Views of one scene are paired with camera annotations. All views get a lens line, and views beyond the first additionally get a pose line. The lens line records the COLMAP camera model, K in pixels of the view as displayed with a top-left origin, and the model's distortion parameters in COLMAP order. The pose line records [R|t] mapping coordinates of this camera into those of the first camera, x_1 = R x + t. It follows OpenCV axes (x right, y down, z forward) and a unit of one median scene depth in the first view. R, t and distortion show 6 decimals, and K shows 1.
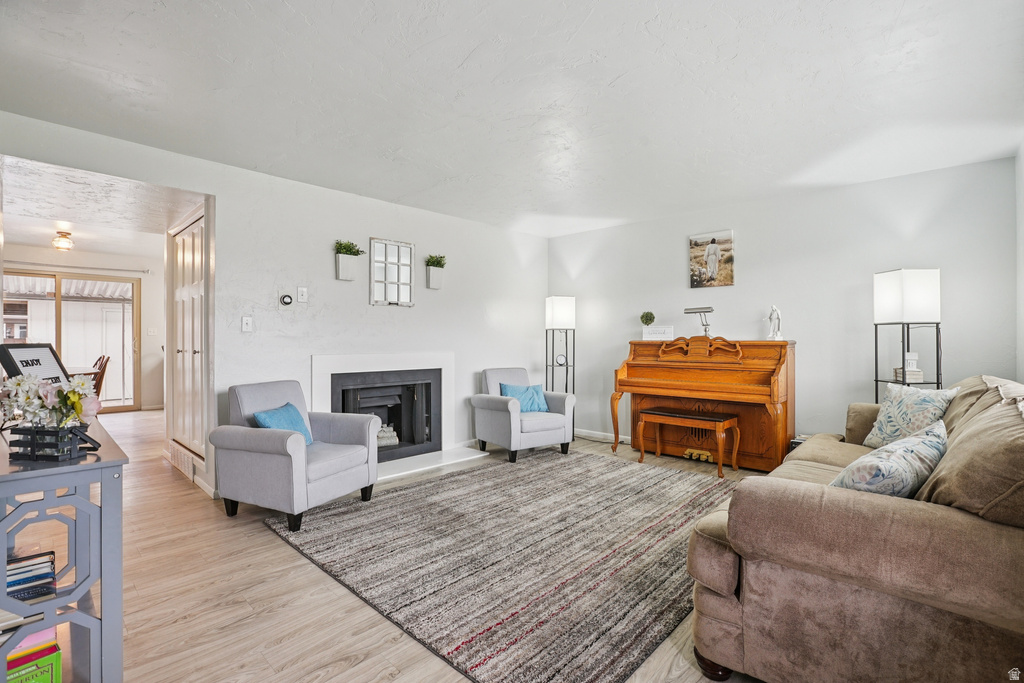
lens RADIAL K [[470.7, 0, 514.5], [0, 470.7, 336.1], [0, 0, 1]] dist [-0.001131, -0.000071]
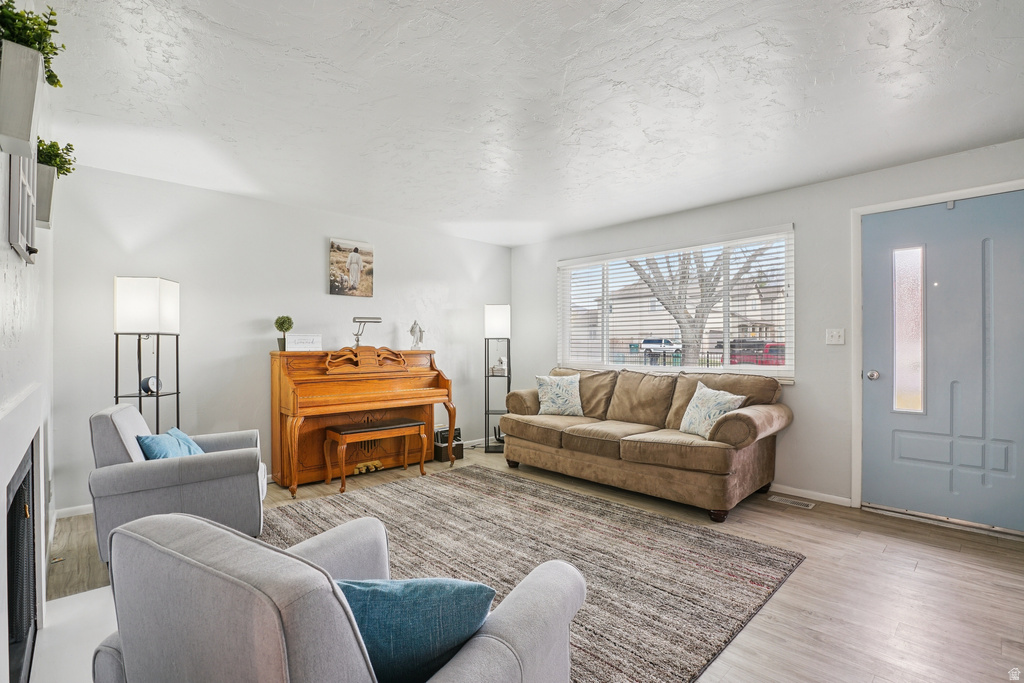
lens RADIAL K [[476.5, 0, 514.4], [0, 476.5, 347.1], [0, 0, 1]] dist [-0.053584, 0.022028]
pose [[0.065610, 0.001011, 0.997845, -0.559406], [-0.002916, 0.999995, -0.000821, 0.002003], [-0.997841, -0.002856, 0.065613, 0.614075]]
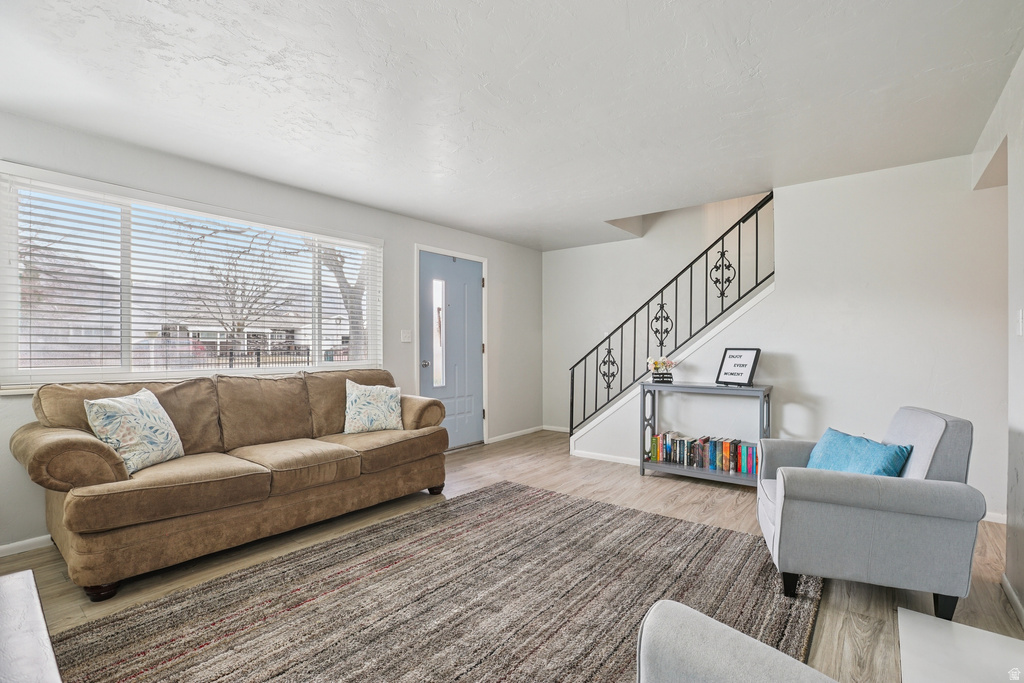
lens RADIAL K [[486.3, 0, 512.0], [0, 486.3, 341.5], [0, 0, 1]] dist [-0.001631, 0.000062]
pose [[-0.997030, -0.003545, -0.076930, 0.086807], [-0.002784, 0.999946, -0.010003, 0.004289], [0.076962, -0.009759, -0.996986, 1.203363]]
